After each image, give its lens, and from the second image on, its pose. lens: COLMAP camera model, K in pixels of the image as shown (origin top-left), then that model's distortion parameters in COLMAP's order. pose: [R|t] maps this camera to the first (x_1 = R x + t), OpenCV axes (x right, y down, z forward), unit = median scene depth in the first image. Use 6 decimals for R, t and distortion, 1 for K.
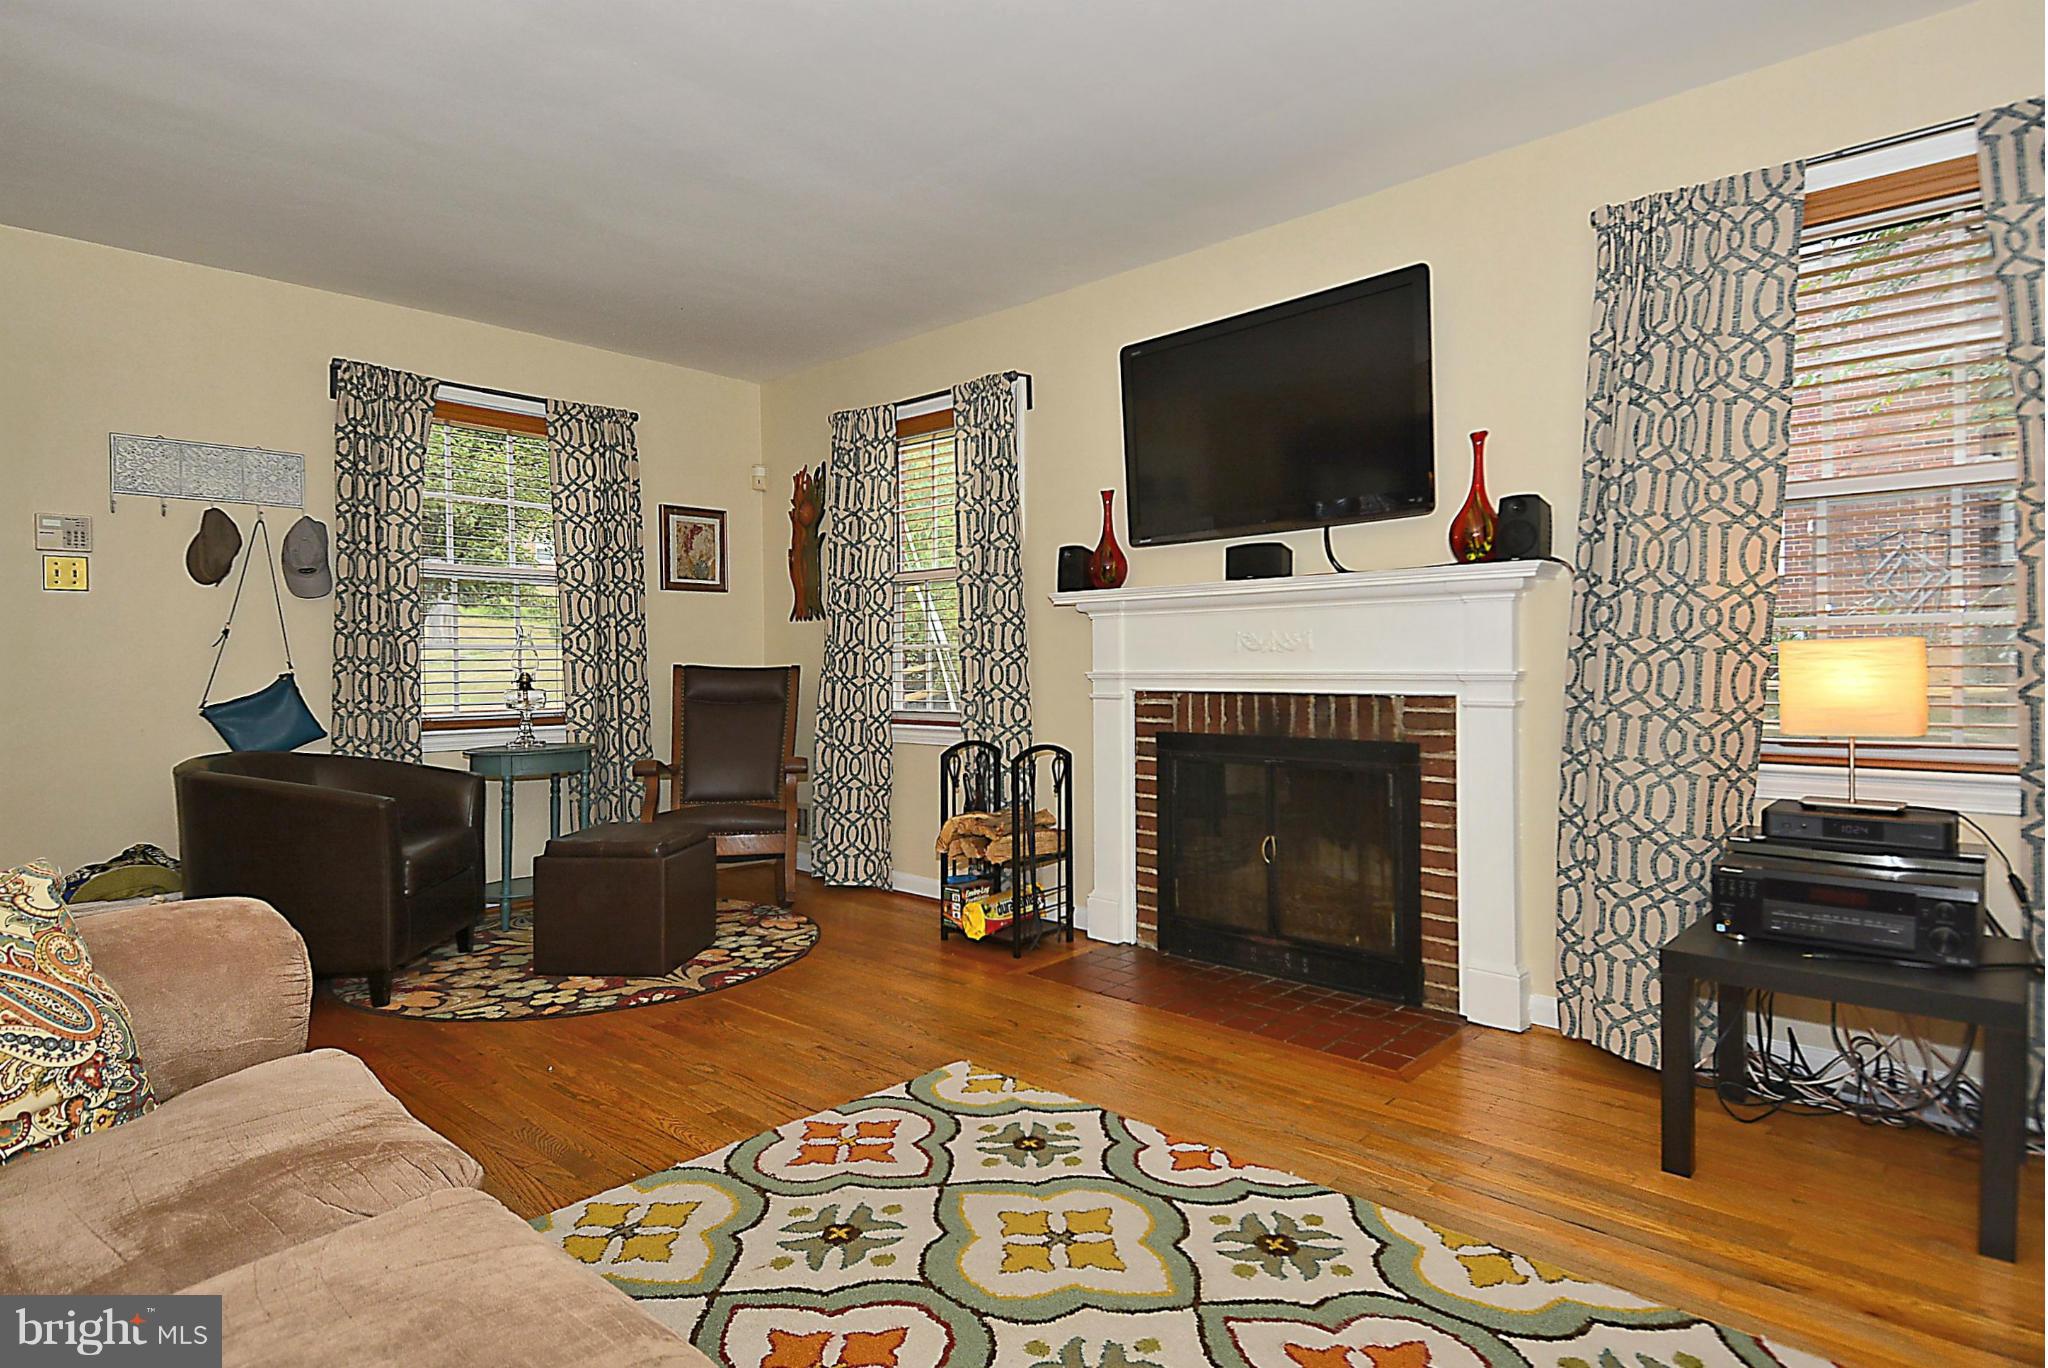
lens RADIAL K [[1109.0, 0, 1032.8], [0, 1109.0, 675.5], [0, 0, 1]] dist [0.058123, -0.022158]
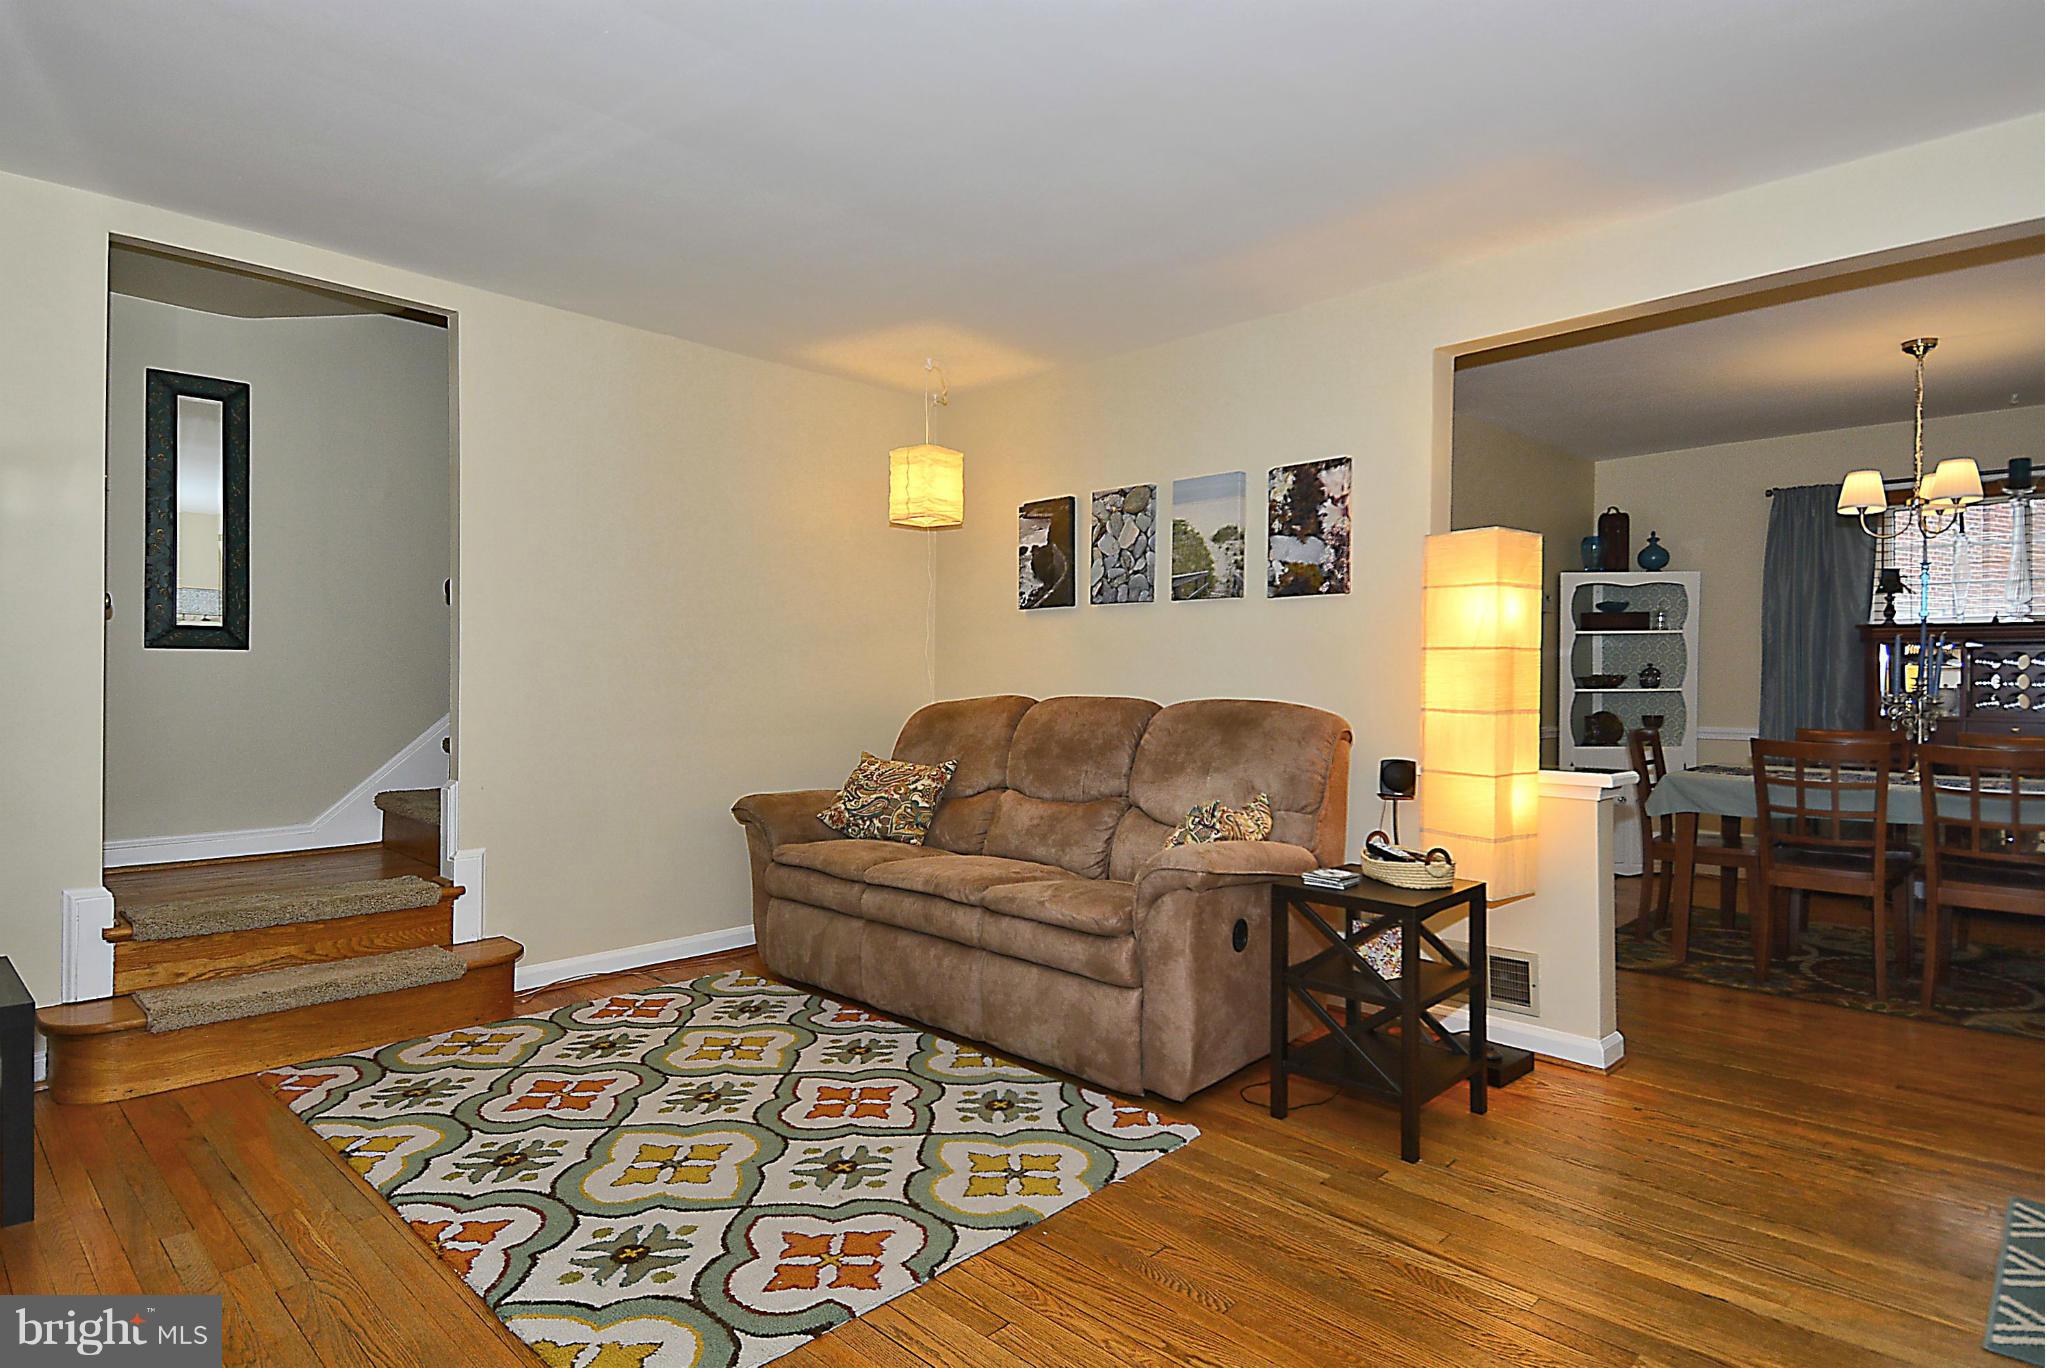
lens RADIAL K [[1108.5, 0, 1071.5], [0, 1108.5, 713.7], [0, 0, 1]] dist [0.058123, -0.022158]
pose [[-0.999951, 0.000875, -0.009908, -0.251437], [0.000407, 0.998891, 0.047079, -0.046541], [0.009938, 0.047073, -0.998842, 1.351719]]
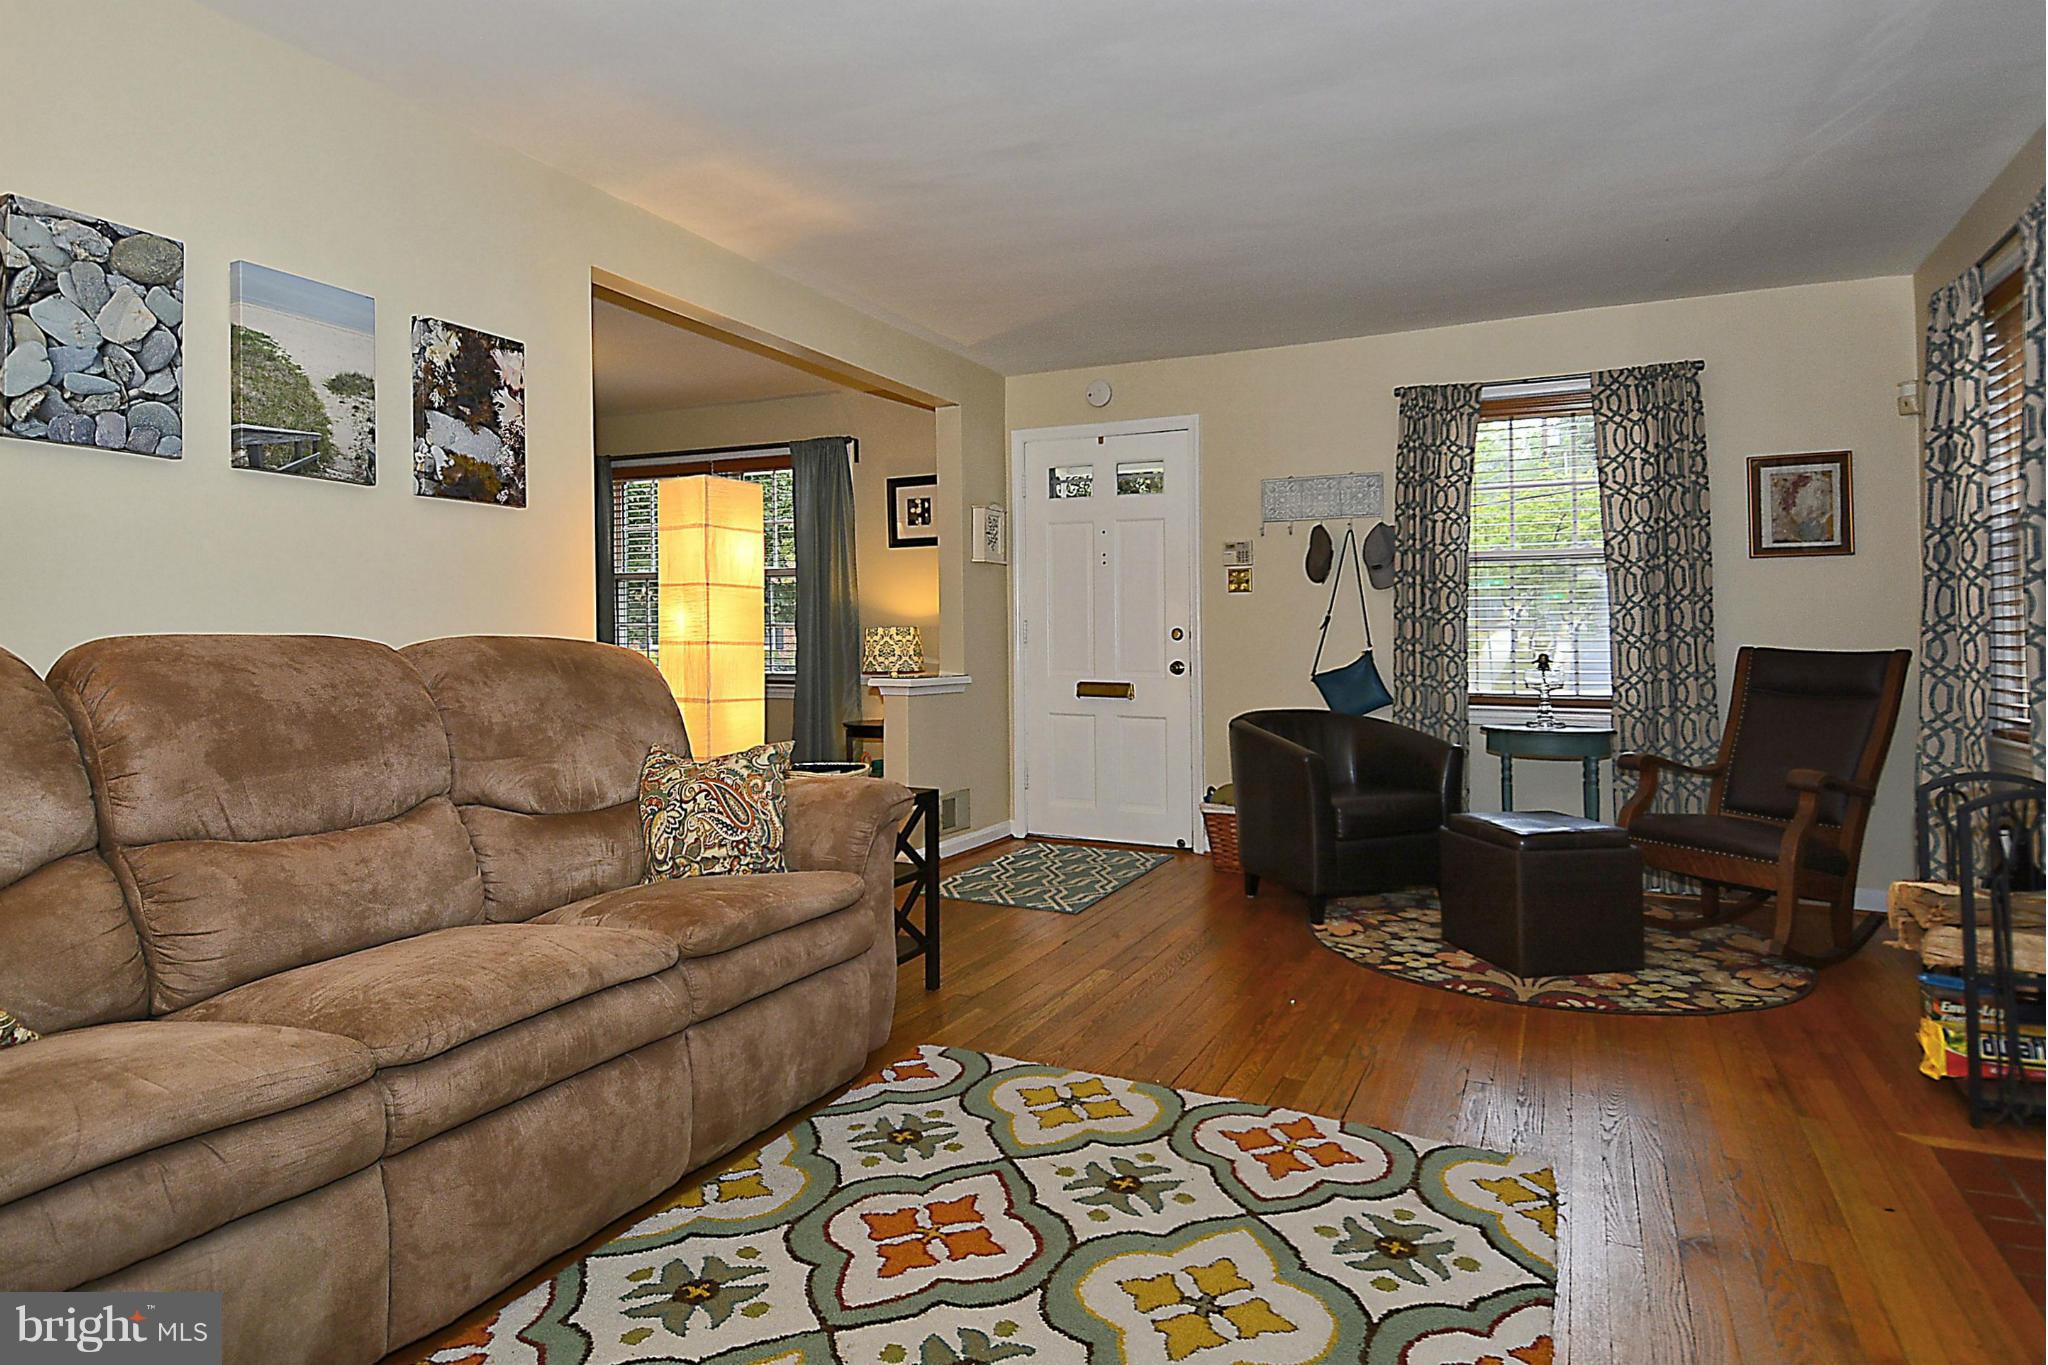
lens RADIAL K [[1109.0, 0, 1055.8], [0, 1109.0, 640.9], [0, 0, 1]] dist [0.058123, -0.022158]
pose [[0.316046, 0.006843, -0.948719, 0.489752], [-0.015067, 0.999884, 0.002193, -0.012368], [0.948624, 0.013602, 0.316113, 0.357435]]
